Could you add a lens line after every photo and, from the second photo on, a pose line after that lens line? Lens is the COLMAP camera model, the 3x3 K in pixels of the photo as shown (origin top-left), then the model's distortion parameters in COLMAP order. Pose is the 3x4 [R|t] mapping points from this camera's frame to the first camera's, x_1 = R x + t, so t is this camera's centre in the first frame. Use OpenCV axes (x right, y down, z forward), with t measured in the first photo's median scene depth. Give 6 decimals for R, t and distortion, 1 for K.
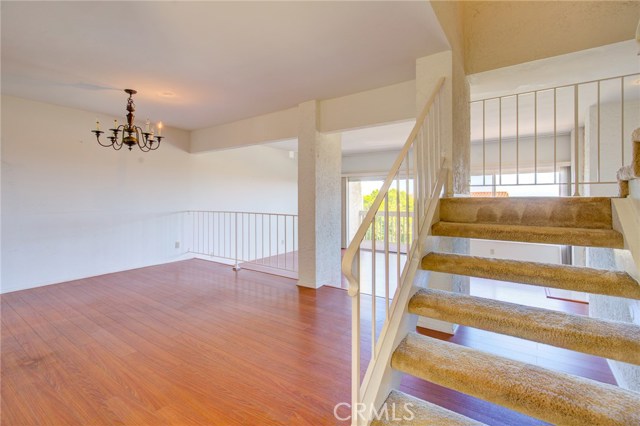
lens RADIAL K [[295.7, 0, 321.1], [0, 295.7, 199.8], [0, 0, 1]] dist [-0.001485, 0.000115]
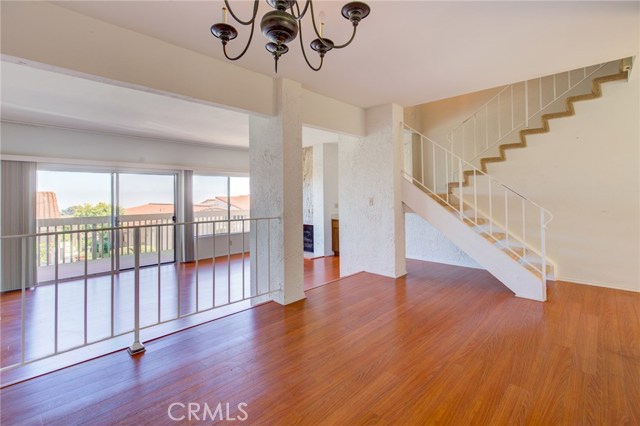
lens RADIAL K [[298.2, 0, 316.9], [0, 298.2, 190.8], [0, 0, 1]] dist [0.001407, 0.000699]
pose [[0.150570, 0.012849, 0.988516, -0.988879], [0.016987, 0.999734, -0.015583, -0.001915], [-0.988453, 0.019138, 0.150311, 0.911408]]
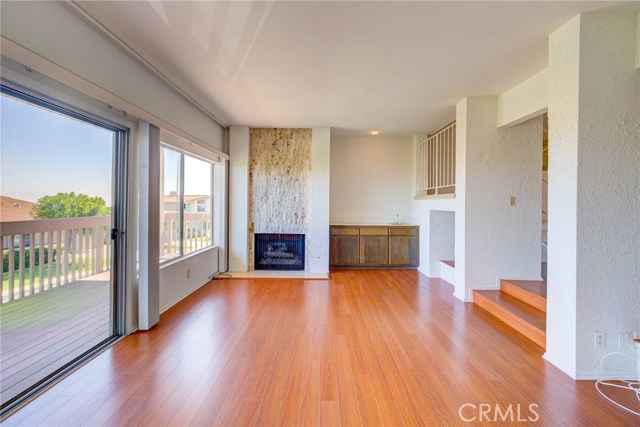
lens RADIAL K [[290.7, 0, 318.4], [0, 290.7, 201.9], [0, 0, 1]] dist [0.001115, 0.000591]
pose [[-0.573369, -0.004805, 0.819284, -0.173736], [-0.011474, 0.999932, -0.002166, 0.042520], [-0.819217, -0.010642, -0.573385, 2.132103]]
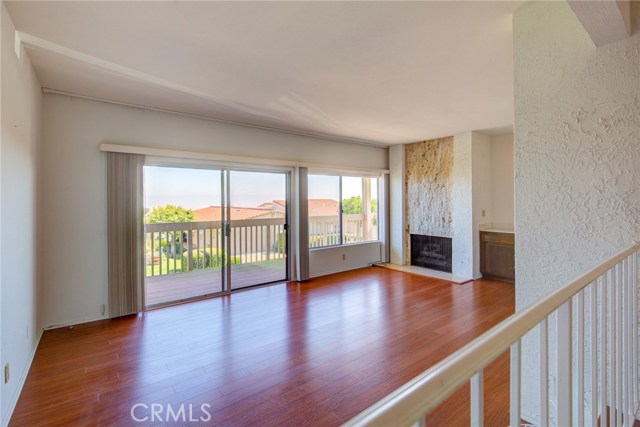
lens RADIAL K [[293.2, 0, 318.9], [0, 293.2, 195.5], [0, 0, 1]] dist [-0.000550, 0.000137]
pose [[0.288313, 0.013022, 0.957448, -0.644878], [0.009399, 0.999821, -0.016428, -0.005472], [-0.957490, 0.013736, 0.288139, 1.511696]]
